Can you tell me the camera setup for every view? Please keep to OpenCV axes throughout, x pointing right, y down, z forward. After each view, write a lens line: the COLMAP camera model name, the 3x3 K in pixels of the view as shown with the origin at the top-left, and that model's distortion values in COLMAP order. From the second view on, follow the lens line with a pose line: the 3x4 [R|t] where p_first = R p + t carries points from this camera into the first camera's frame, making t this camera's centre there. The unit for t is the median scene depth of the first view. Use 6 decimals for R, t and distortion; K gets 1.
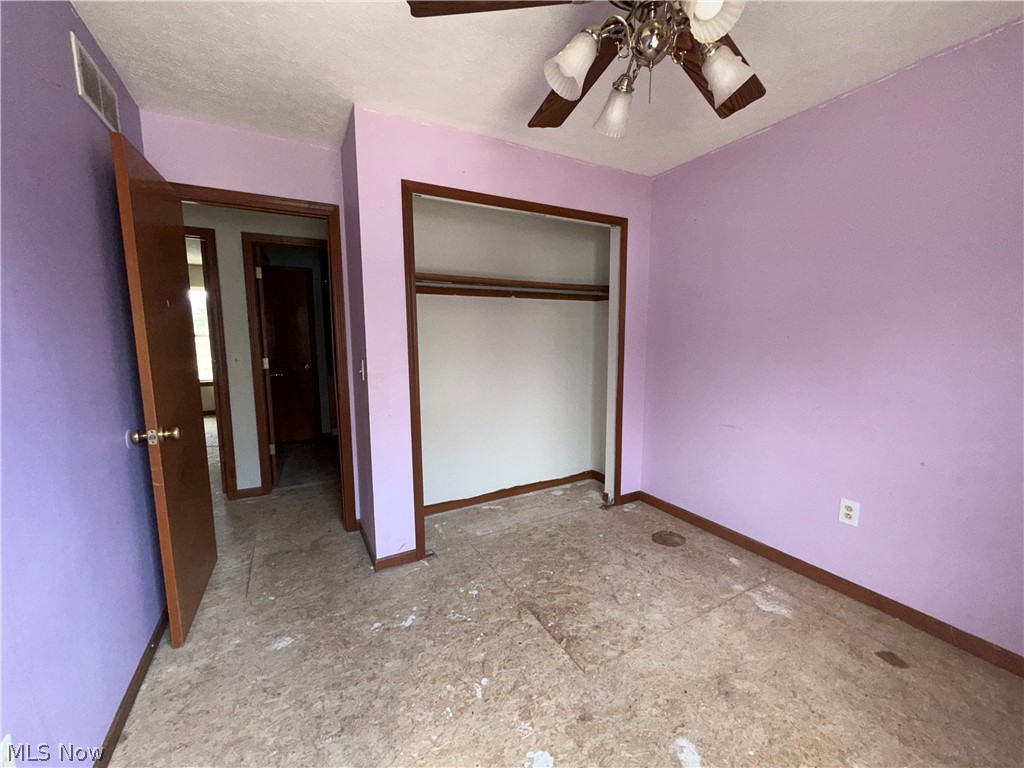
lens RADIAL K [[406.2, 0, 510.5], [0, 406.2, 386.5], [0, 0, 1]] dist [0.000127, 0.000043]
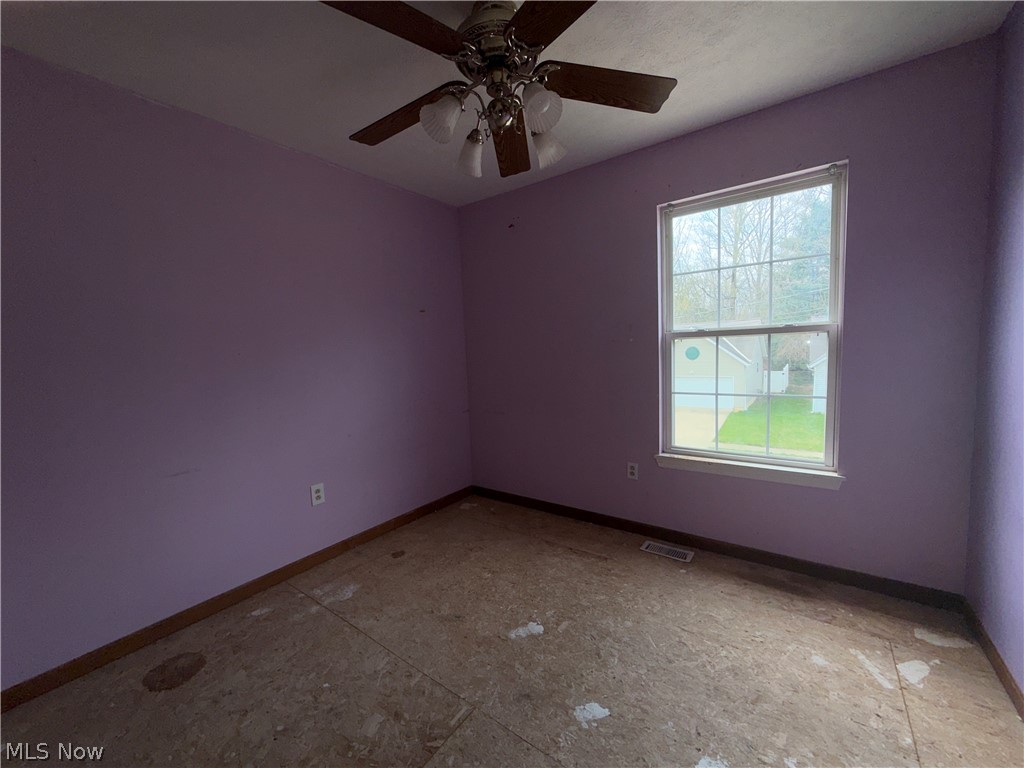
lens RADIAL K [[406.2, 0, 510.5], [0, 406.2, 386.5], [0, 0, 1]] dist [0.000127, 0.000043]
pose [[-0.415181, -0.067428, 0.907237, -0.492511], [0.159048, 0.976511, 0.145362, -0.092097], [-0.895728, 0.204646, -0.394704, 0.897620]]
